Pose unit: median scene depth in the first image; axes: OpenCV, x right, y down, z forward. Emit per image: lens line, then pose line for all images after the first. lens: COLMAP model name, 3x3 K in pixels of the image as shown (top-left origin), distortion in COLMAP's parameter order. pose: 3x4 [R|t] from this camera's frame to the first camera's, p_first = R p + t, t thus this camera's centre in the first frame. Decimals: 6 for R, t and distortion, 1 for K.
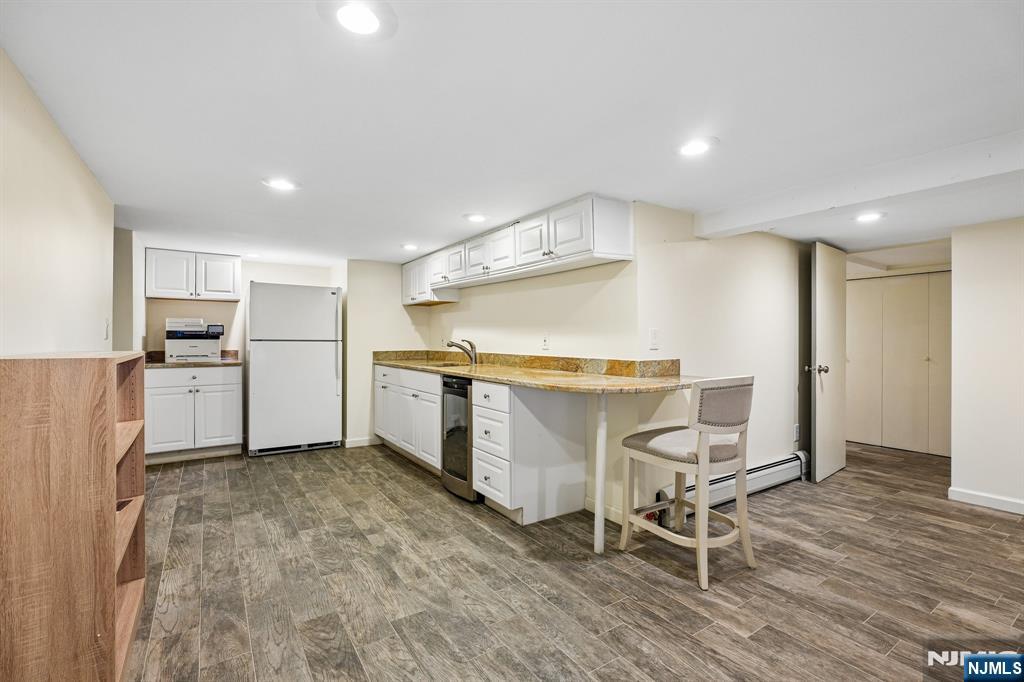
lens RADIAL K [[463.6, 0, 512.7], [0, 463.6, 341.2], [0, 0, 1]] dist [-0.006072, 0.002475]
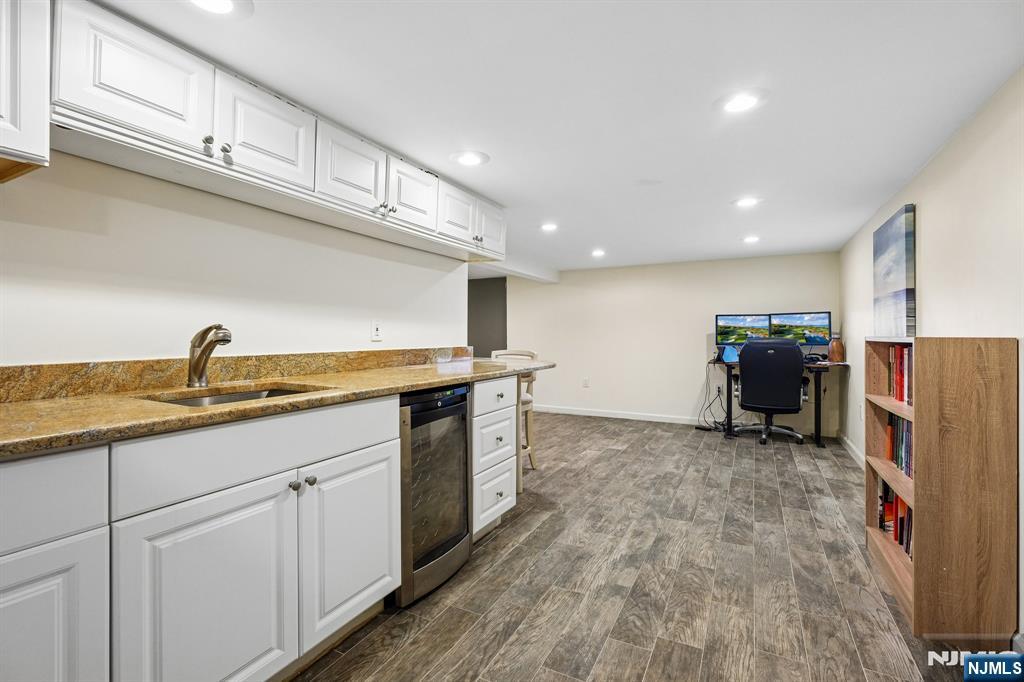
lens RADIAL K [[463.6, 0, 513.1], [0, 463.6, 335.2], [0, 0, 1]] dist [-0.006072, 0.002475]
pose [[-0.487764, -0.001417, 0.872974, -0.968872], [0.003451, 0.999988, 0.003551, 0.008847], [-0.872969, 0.004745, -0.487753, 1.690303]]
